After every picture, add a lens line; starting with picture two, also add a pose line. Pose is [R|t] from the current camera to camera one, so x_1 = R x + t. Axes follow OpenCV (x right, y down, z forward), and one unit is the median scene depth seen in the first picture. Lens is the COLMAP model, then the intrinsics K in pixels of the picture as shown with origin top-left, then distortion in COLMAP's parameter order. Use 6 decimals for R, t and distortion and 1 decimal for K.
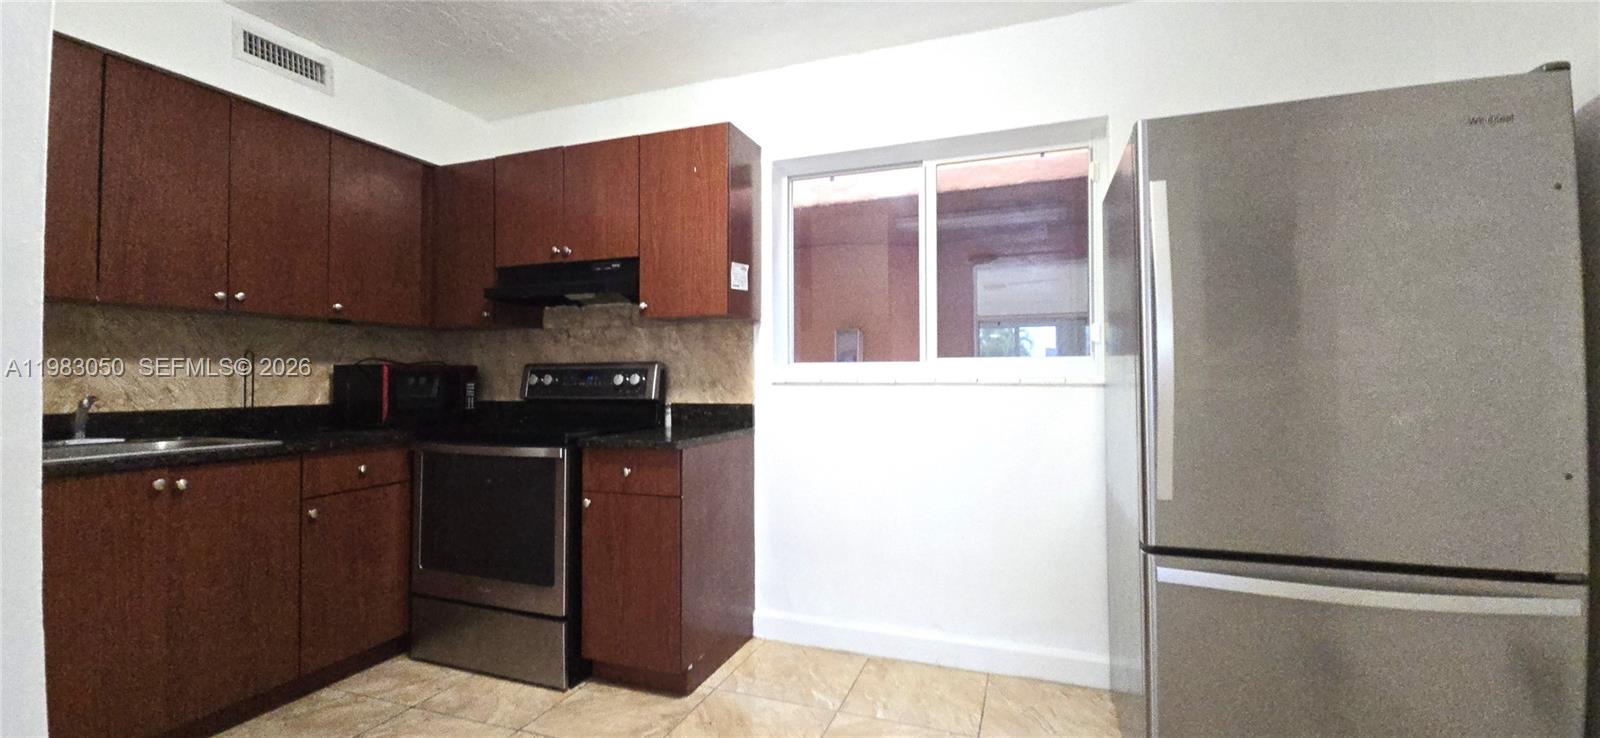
lens RADIAL K [[655.7, 0, 800.0], [0, 655.7, 369.0], [0, 0, 1]] dist [-0.000386, -0.000202]
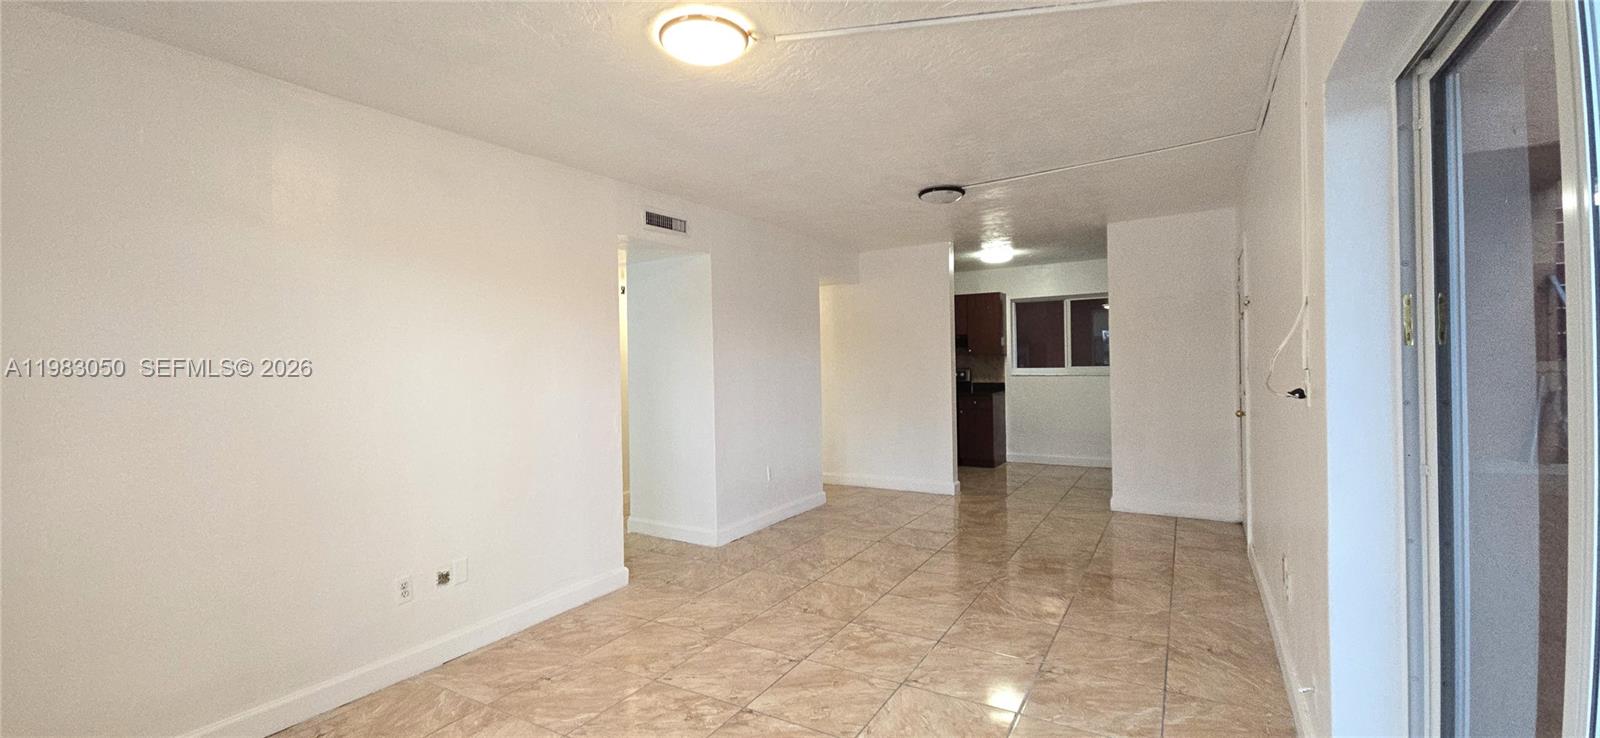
lens RADIAL K [[655.7, 0, 800.0], [0, 655.7, 369.0], [0, 0, 1]] dist [-0.000386, -0.000202]
pose [[0.982409, -0.004904, -0.186677, -0.414031], [0.006575, 0.999944, 0.008334, -0.038804], [0.186626, -0.009414, 0.982386, -2.004053]]
